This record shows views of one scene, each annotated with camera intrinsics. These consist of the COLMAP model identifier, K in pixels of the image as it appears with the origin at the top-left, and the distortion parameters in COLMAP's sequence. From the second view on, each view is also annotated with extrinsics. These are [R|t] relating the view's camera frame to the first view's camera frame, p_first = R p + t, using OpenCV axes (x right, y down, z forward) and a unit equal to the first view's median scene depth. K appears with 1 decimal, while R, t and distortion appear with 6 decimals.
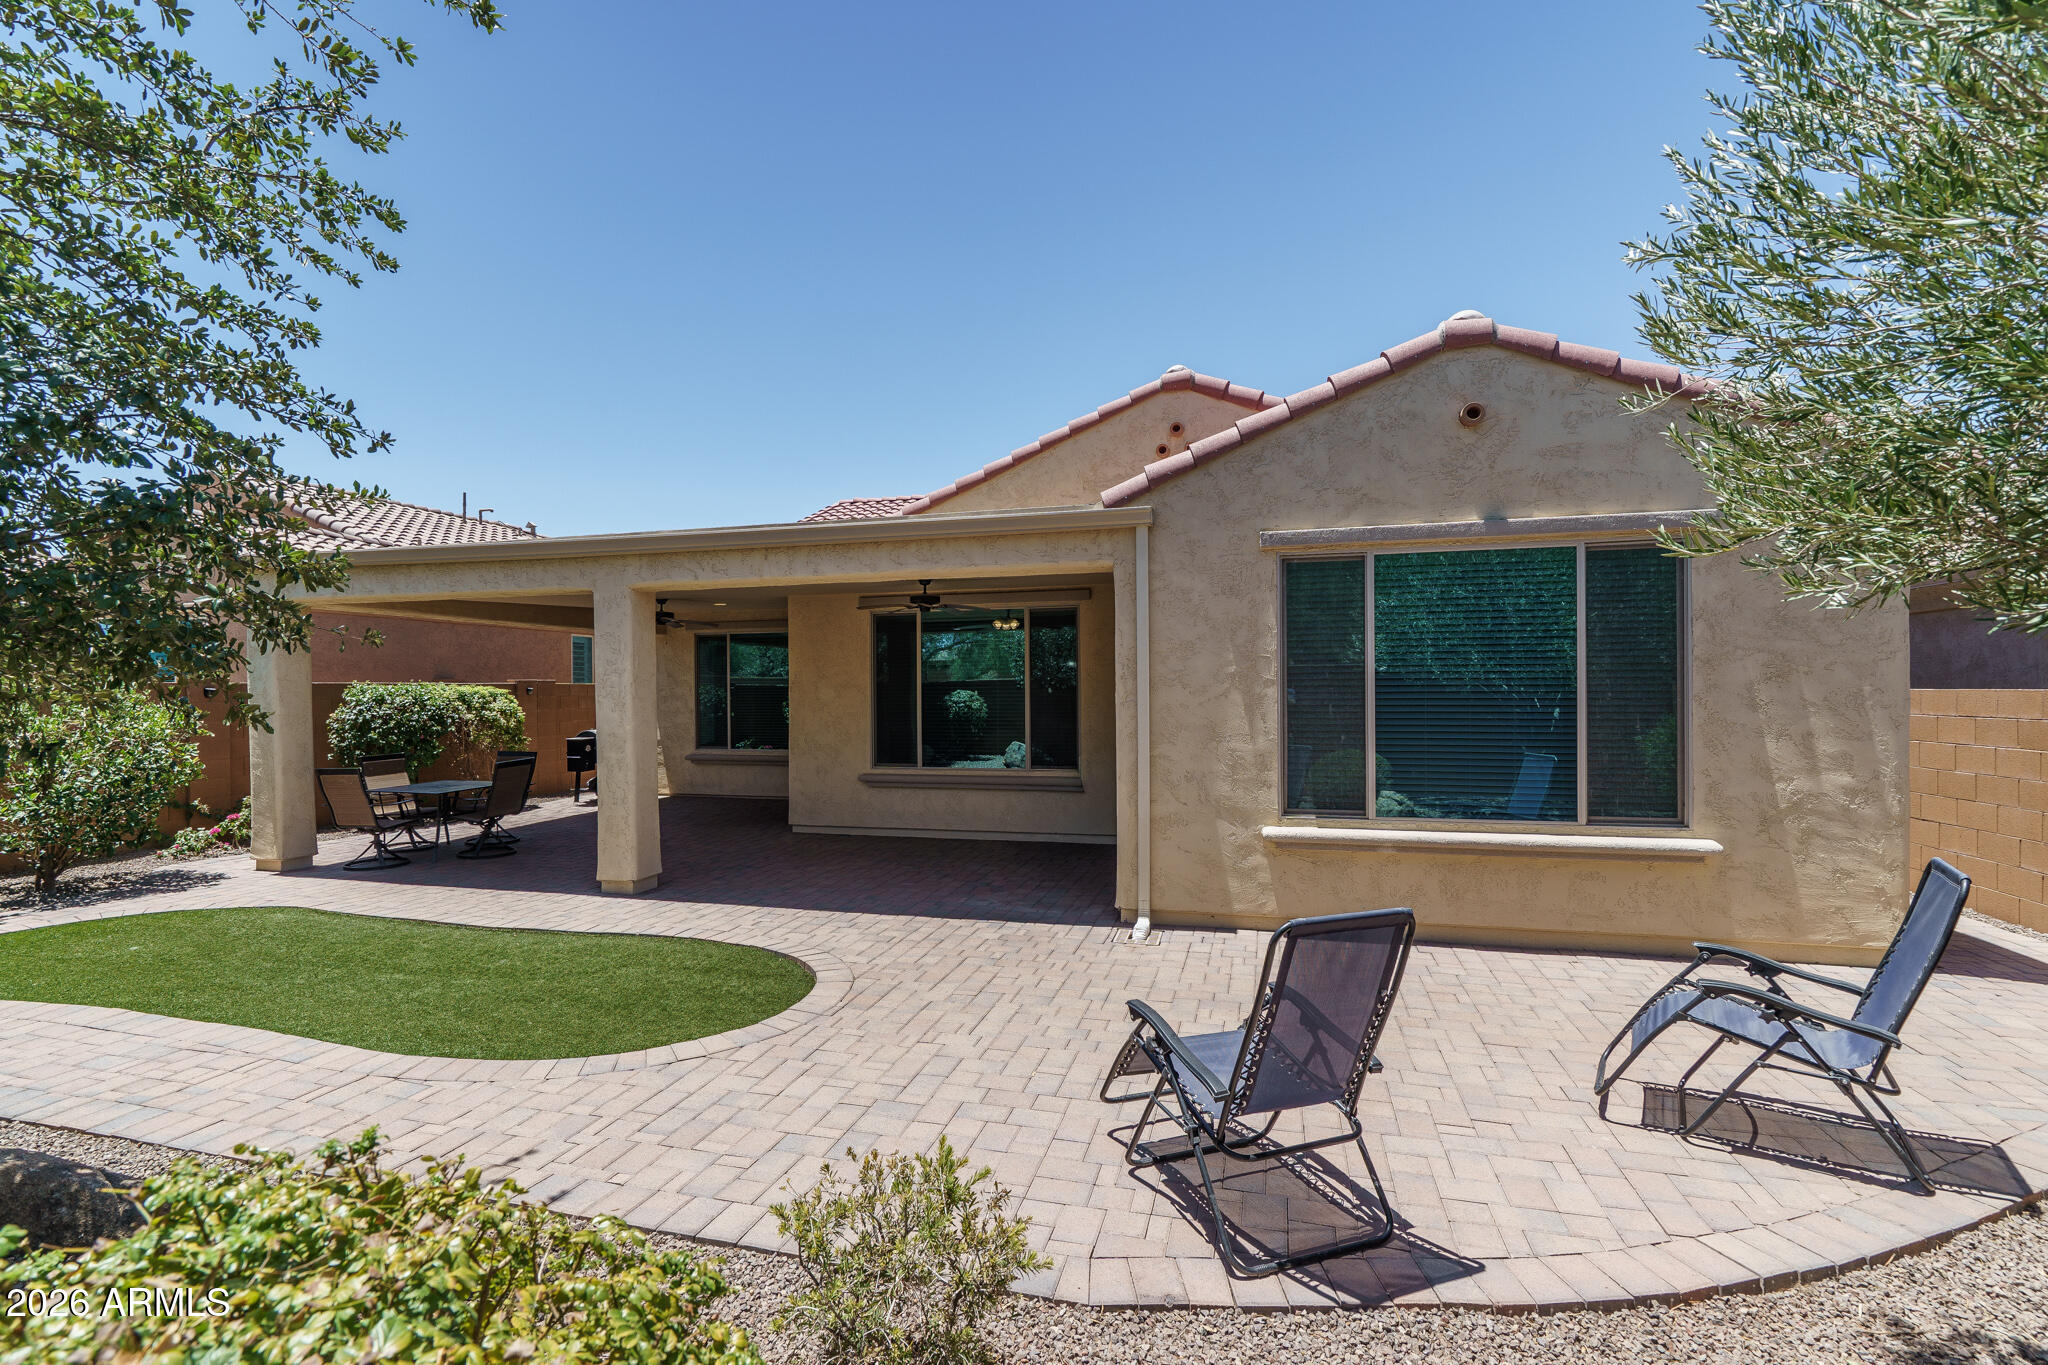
lens RADIAL K [[921.6, 0, 1018.4], [0, 921.6, 690.5], [0, 0, 1]] dist [-0.004750, 0.001281]
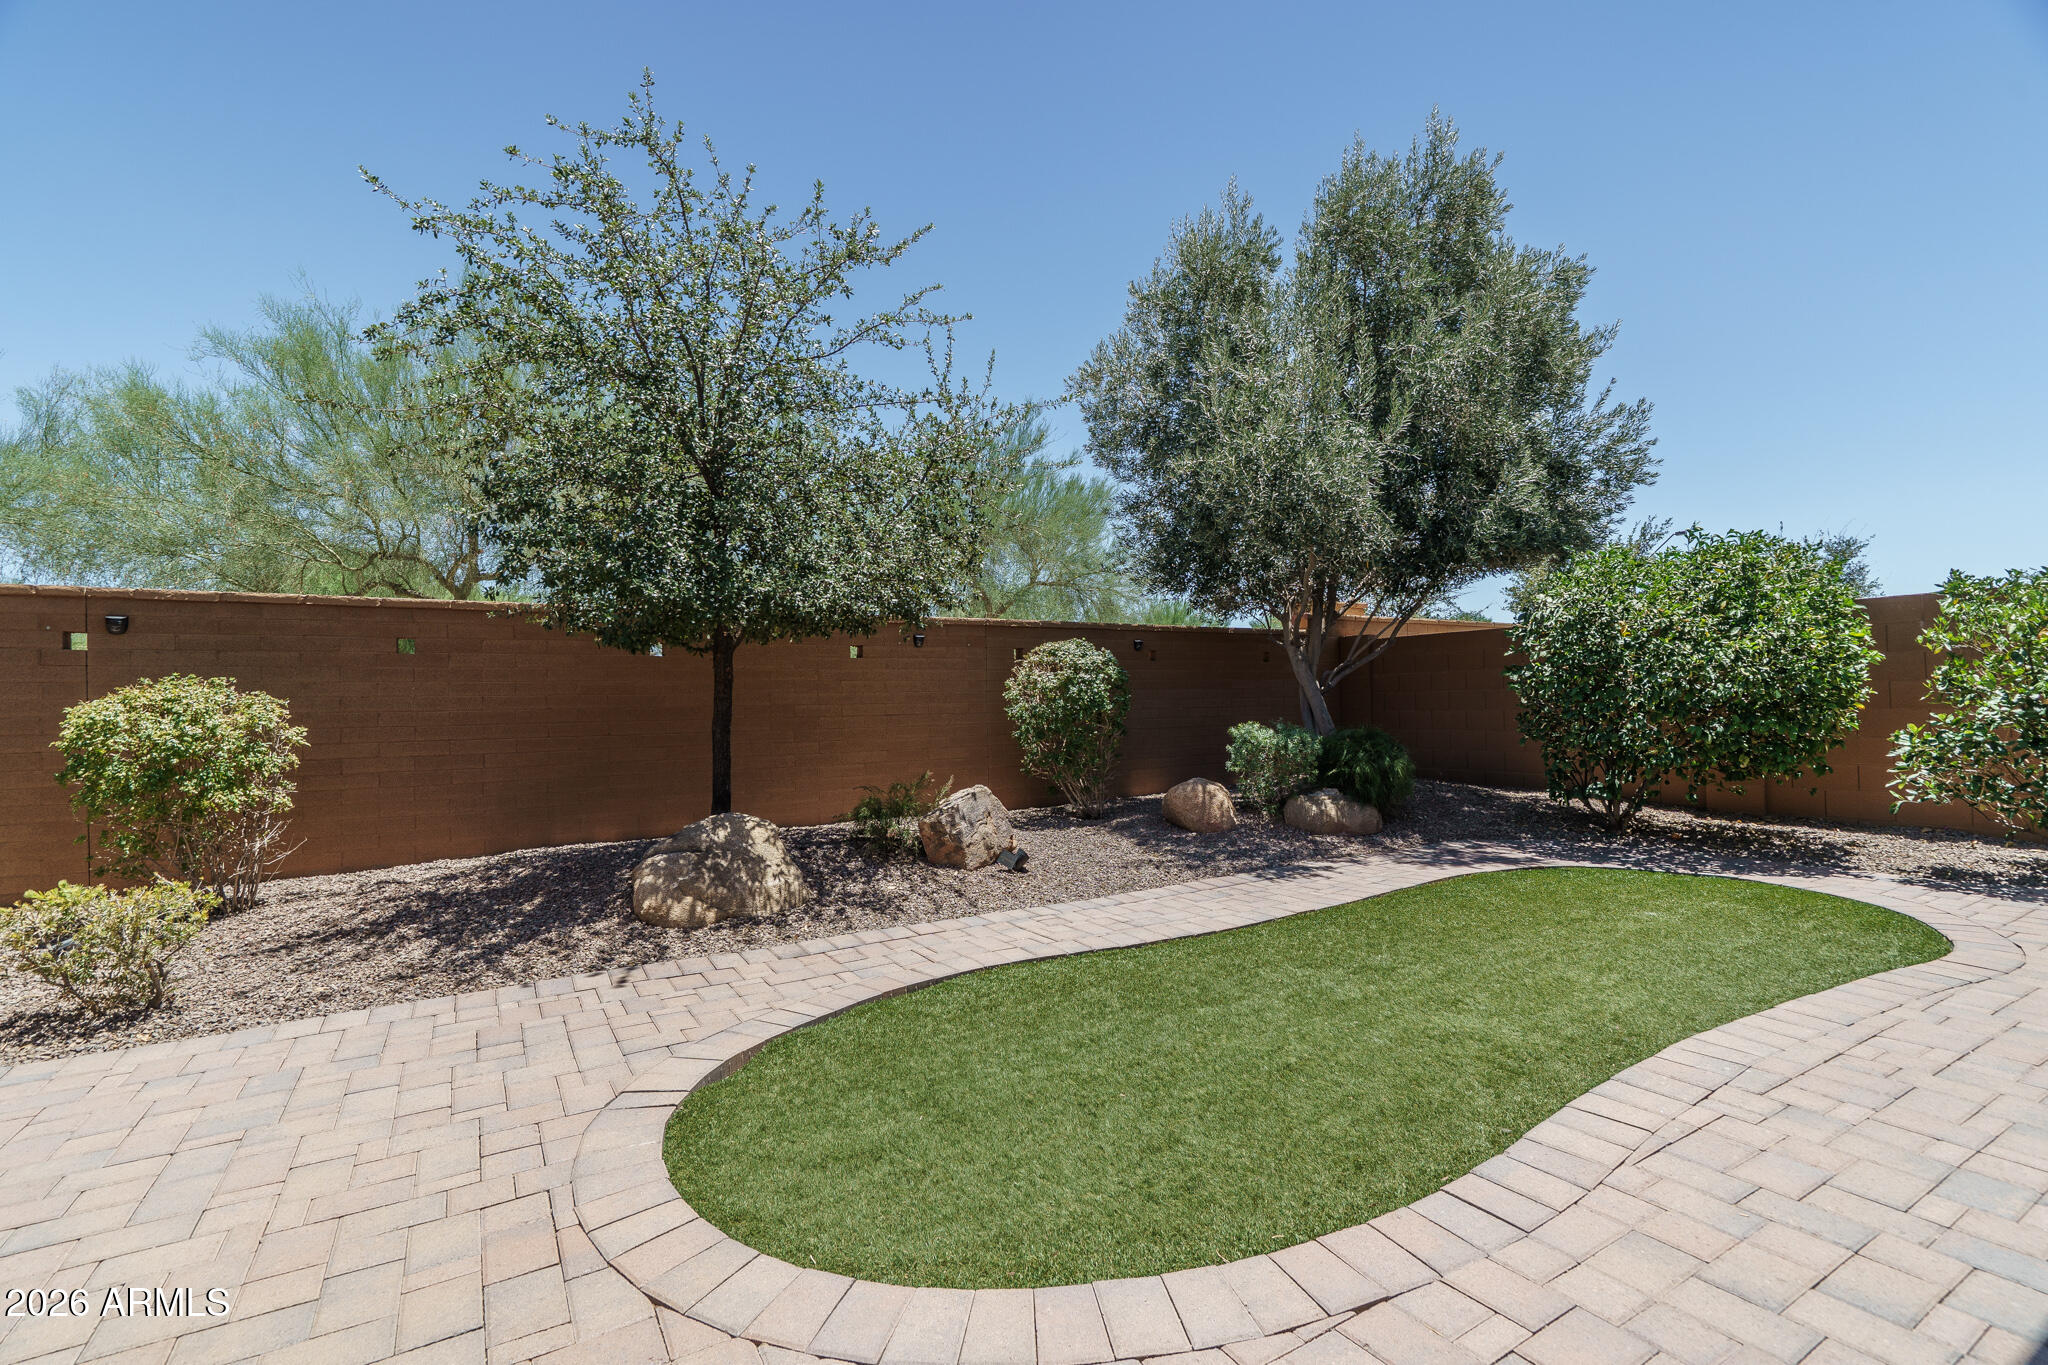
lens RADIAL K [[927.9, 0, 1019.2], [0, 927.9, 687.5], [0, 0, 1]] dist [-0.004097, 0.000947]
pose [[-0.694506, 0.005867, -0.719463, -0.015042], [0.023472, 0.999619, -0.014506, 0.050791], [0.719104, -0.026962, -0.694379, 0.679575]]
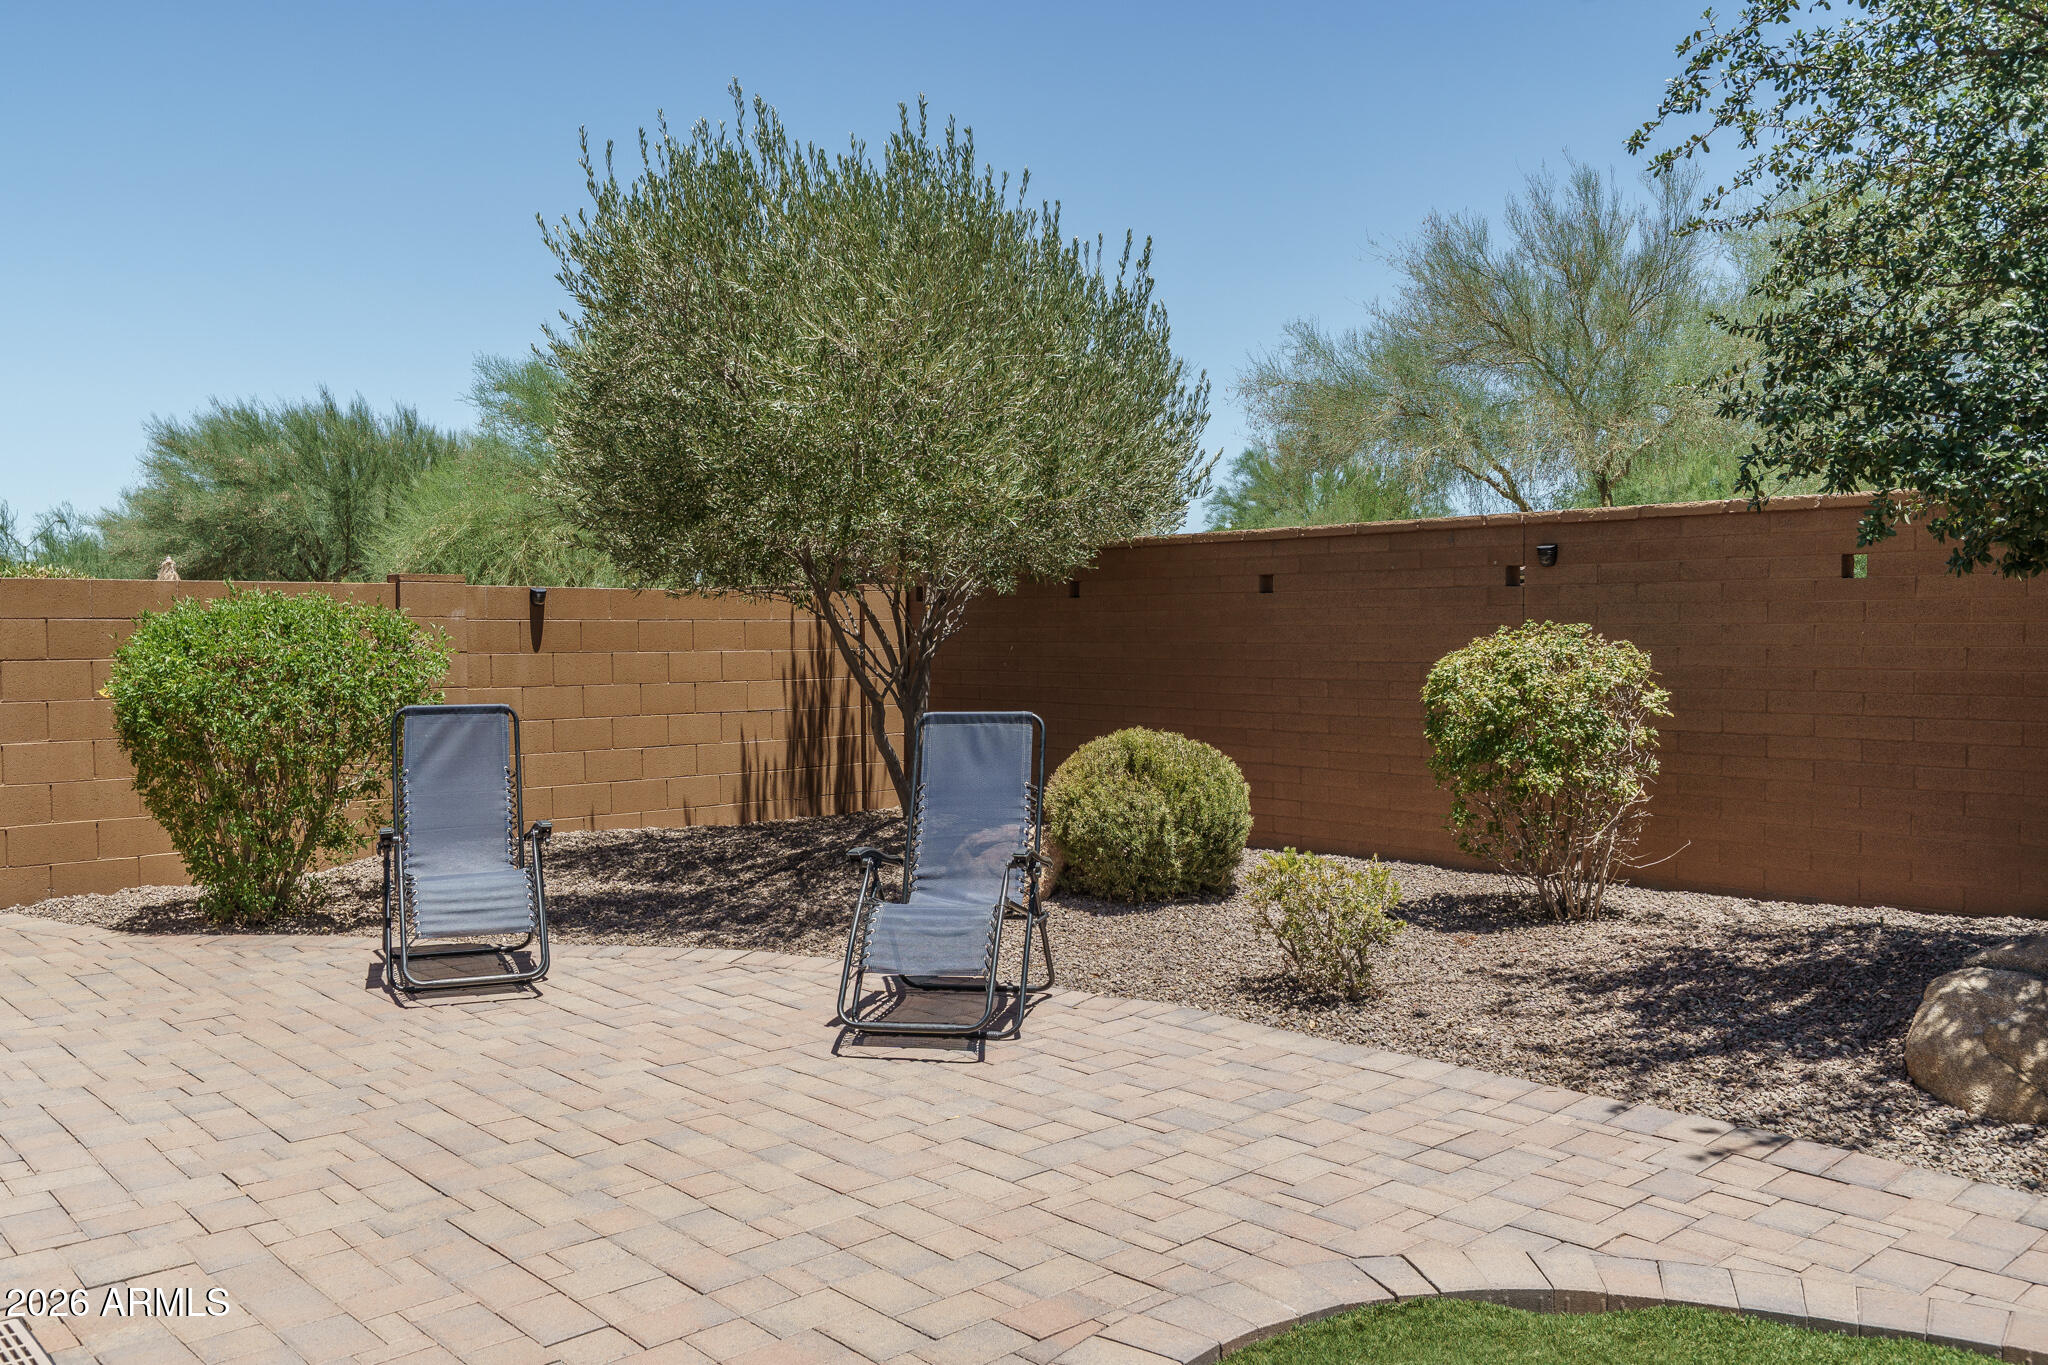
lens RADIAL K [[1604.3, 0, 1024.0], [0, 1604.3, 682.5], [0, 0, 1]] dist [0.003396, 0.002980]
pose [[-0.844629, -0.007689, 0.535297, -0.235522], [0.008331, 0.999587, 0.027504, 0.032884], [-0.535288, 0.027690, -0.844216, 0.727092]]
